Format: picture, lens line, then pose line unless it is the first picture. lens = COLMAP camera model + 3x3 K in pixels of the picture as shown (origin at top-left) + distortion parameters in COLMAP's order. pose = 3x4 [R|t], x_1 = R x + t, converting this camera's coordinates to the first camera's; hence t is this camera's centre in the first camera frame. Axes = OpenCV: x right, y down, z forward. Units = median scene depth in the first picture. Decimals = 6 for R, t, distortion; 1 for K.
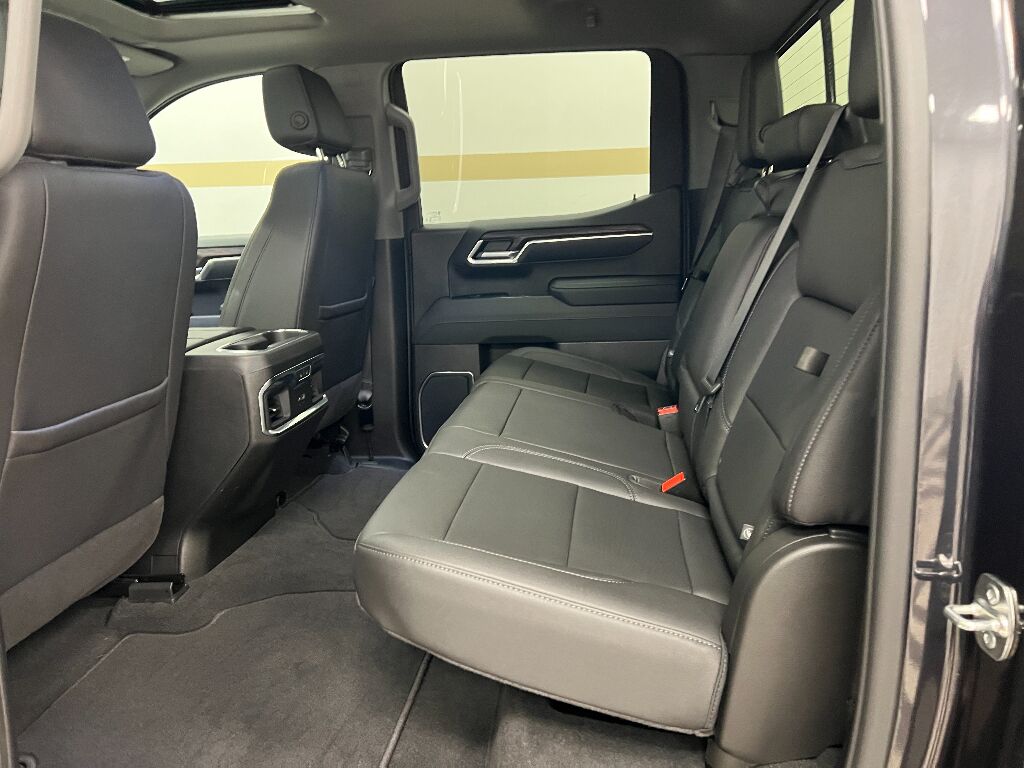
lens RADIAL K [[816.1, 0, 515.1], [0, 816.1, 380.1], [0, 0, 1]] dist [0.066422, -0.100054]
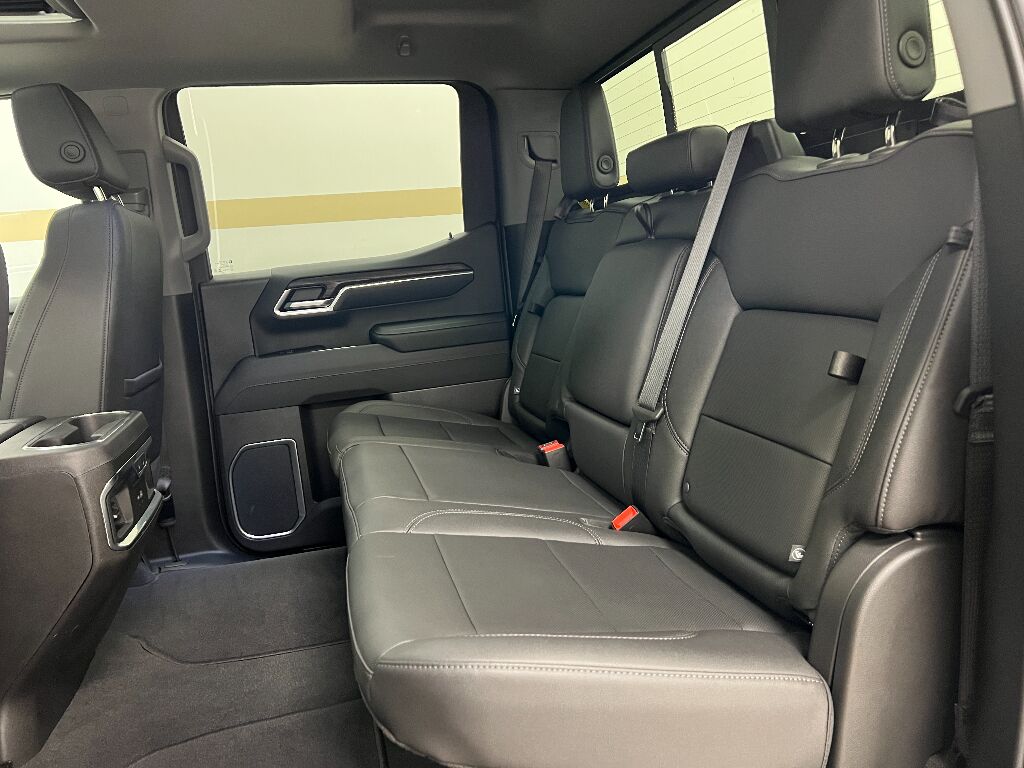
lens RADIAL K [[803.0, 0, 526.4], [0, 803.0, 387.9], [0, 0, 1]] dist [0.057669, -0.073033]
pose [[0.920553, -0.111033, 0.374506, -0.156495], [0.130002, 0.991181, -0.025687, -0.009652], [-0.368351, 0.072333, 0.926869, 0.109193]]
